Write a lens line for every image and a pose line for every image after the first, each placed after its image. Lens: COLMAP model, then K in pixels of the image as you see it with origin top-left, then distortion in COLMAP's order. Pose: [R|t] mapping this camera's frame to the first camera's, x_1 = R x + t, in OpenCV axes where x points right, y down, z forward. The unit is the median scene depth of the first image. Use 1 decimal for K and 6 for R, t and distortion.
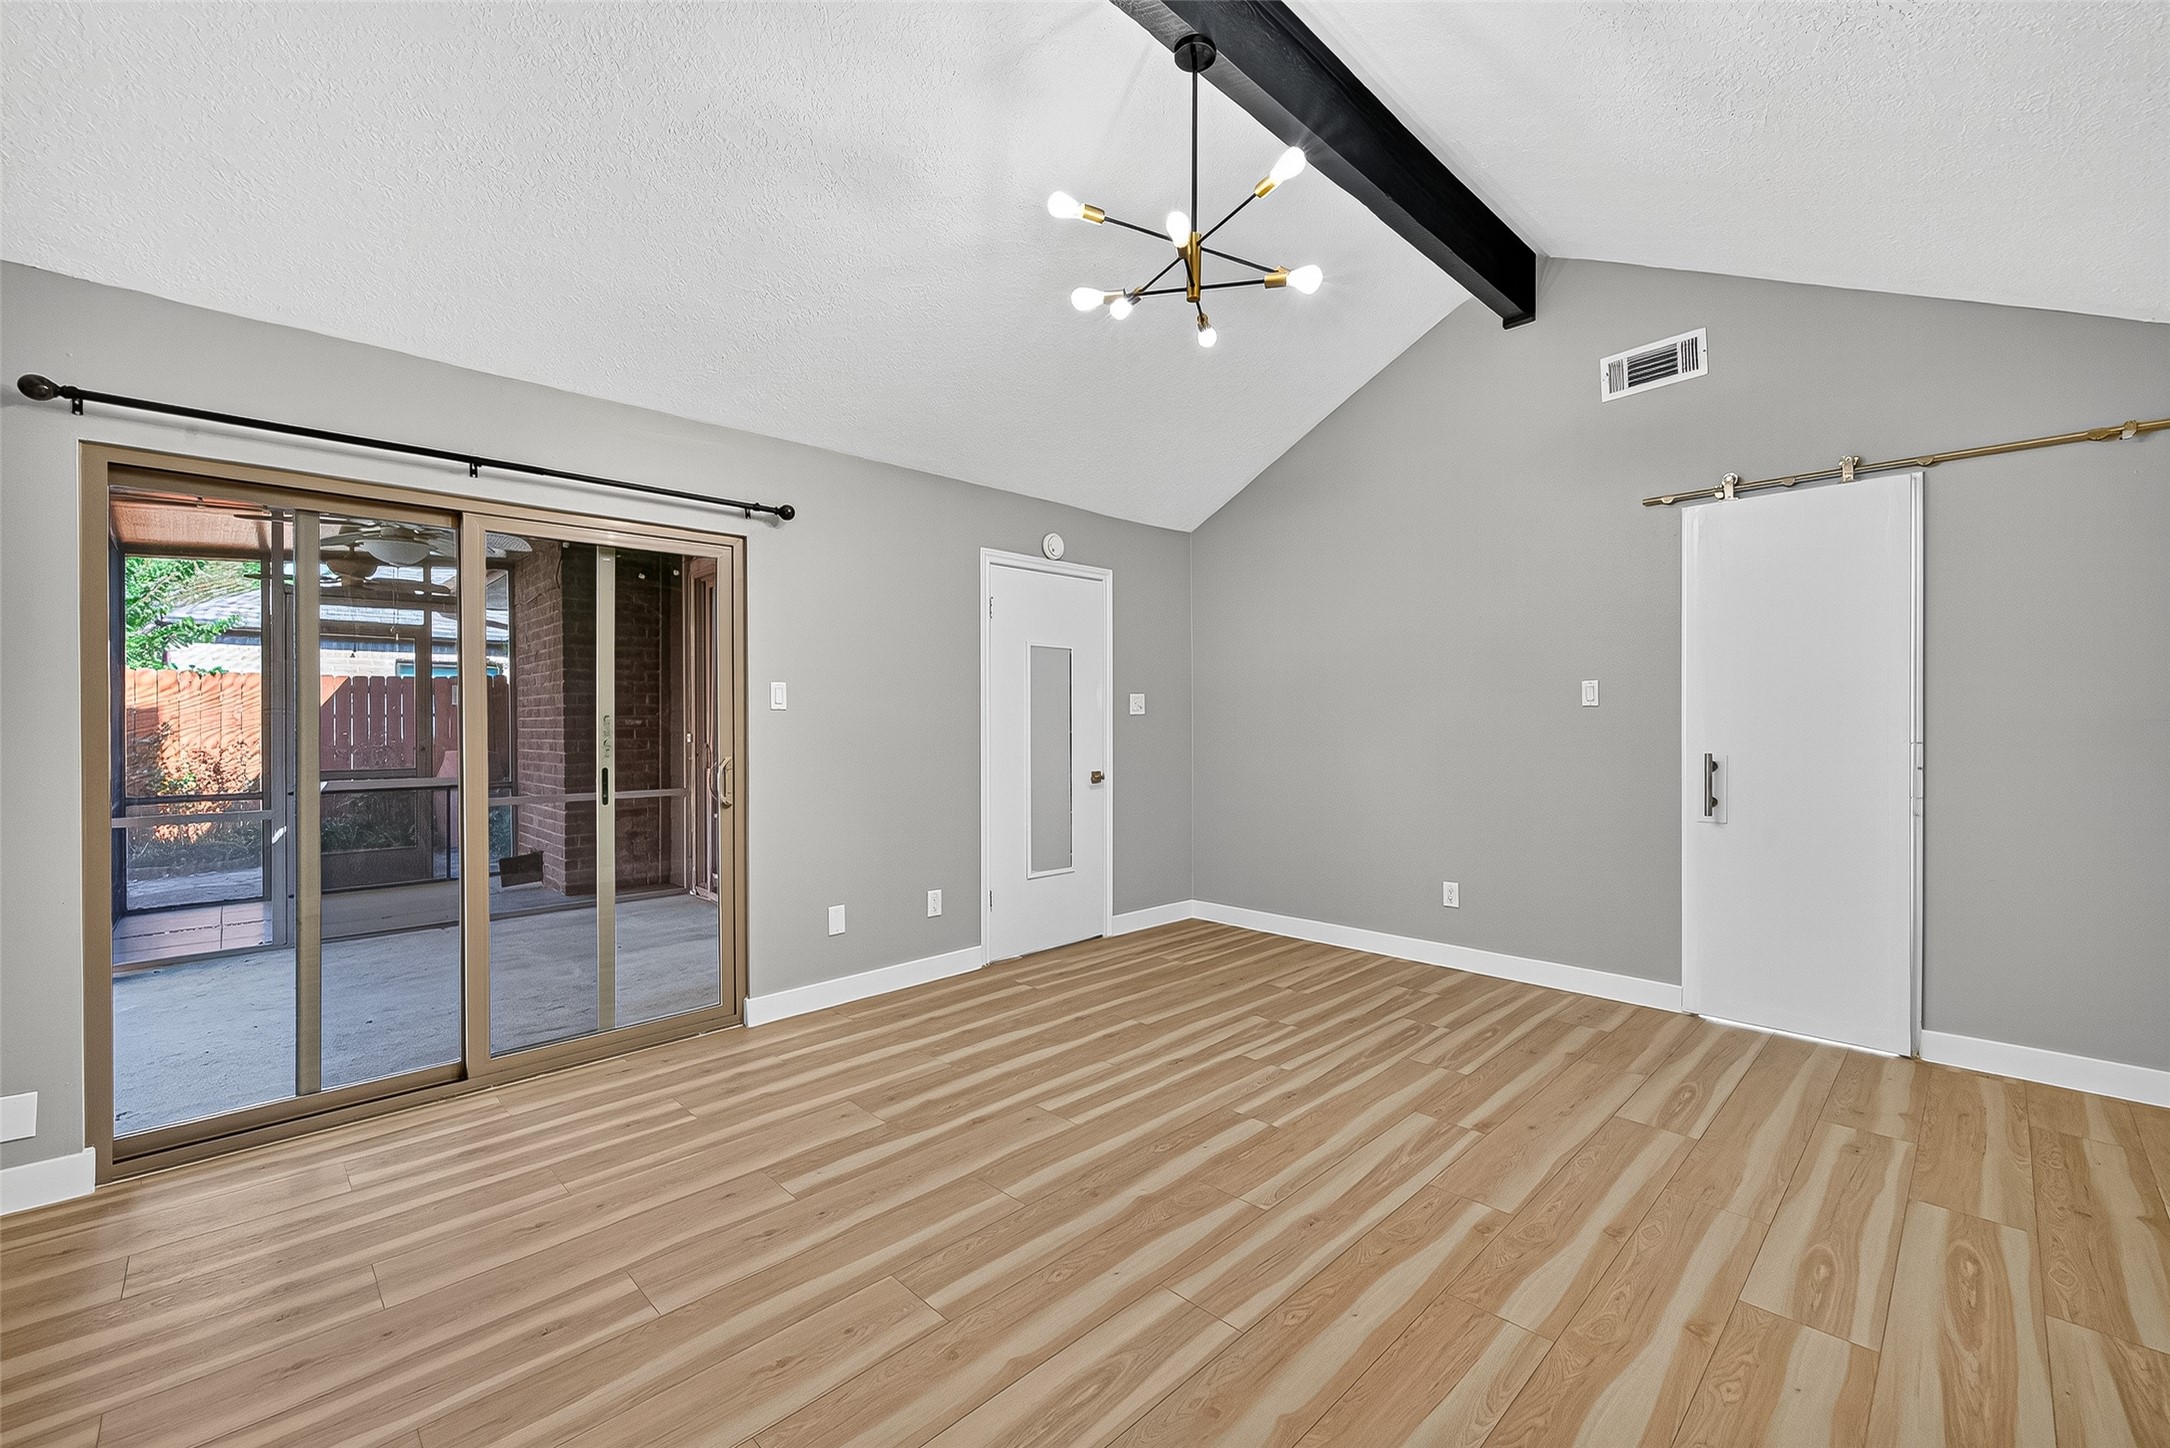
lens RADIAL K [[861.9, 0, 1079.6], [0, 861.9, 727.5], [0, 0, 1]] dist [0.000599, 0.000901]
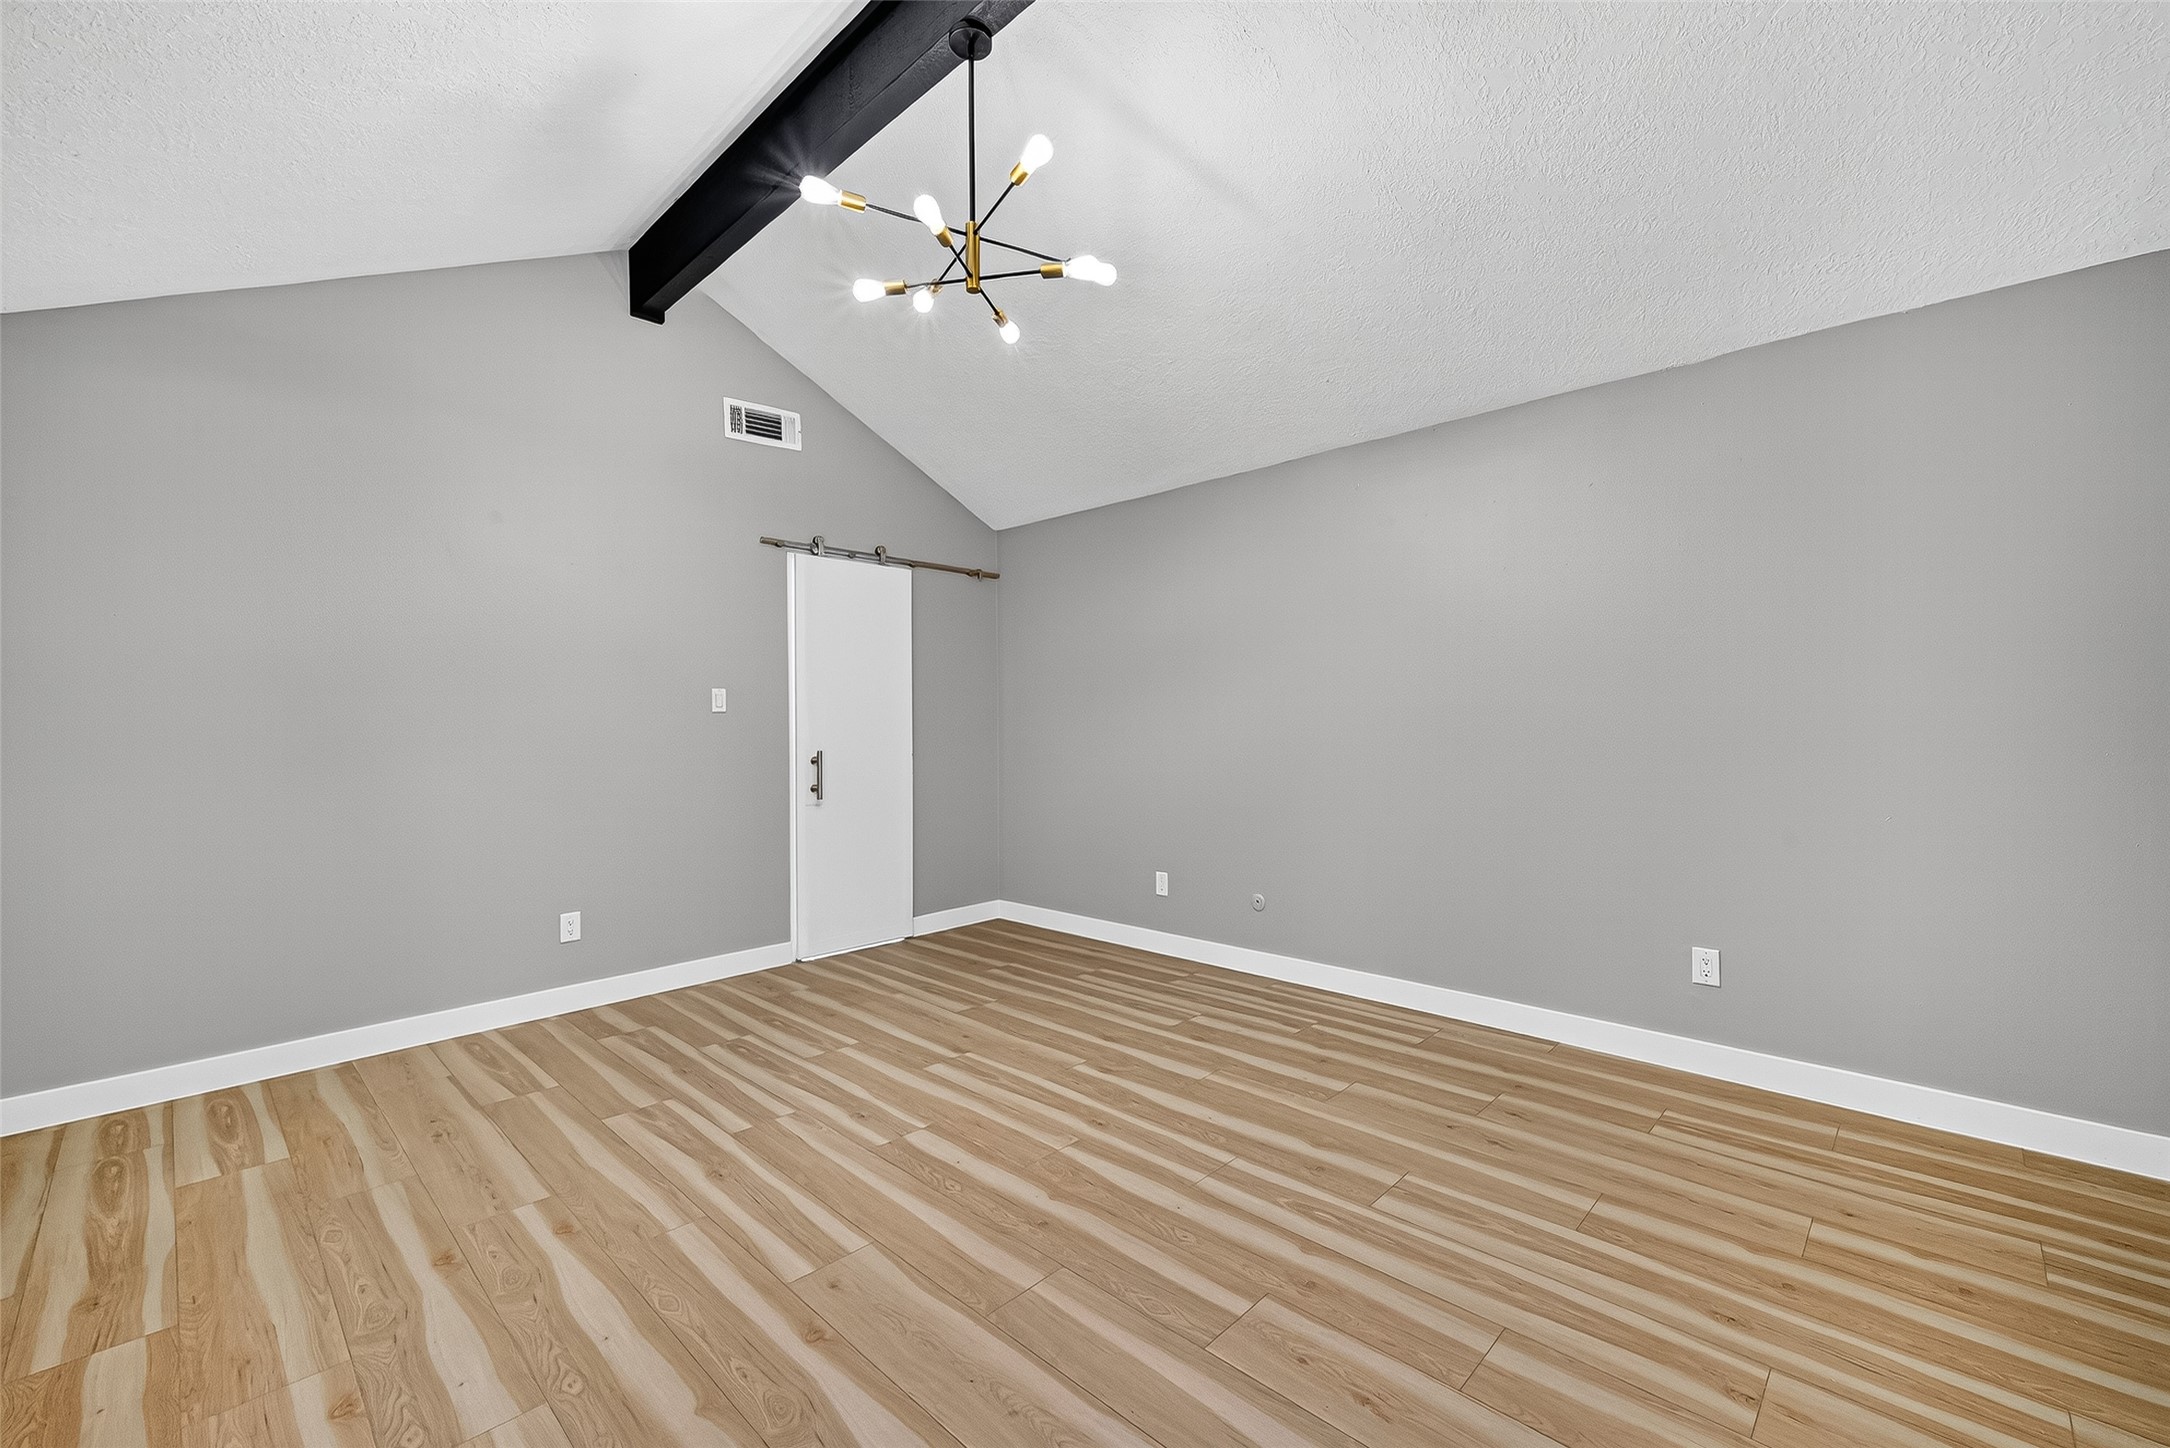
lens RADIAL K [[921.8, 0, 1083.9], [0, 921.8, 728.5], [0, 0, 1]] dist [0.002676, -0.000187]
pose [[-0.026574, -0.004414, 0.999637, -0.679598], [0.017255, 0.999839, 0.004874, -0.002250], [-0.999498, 0.017378, -0.026494, 0.669799]]
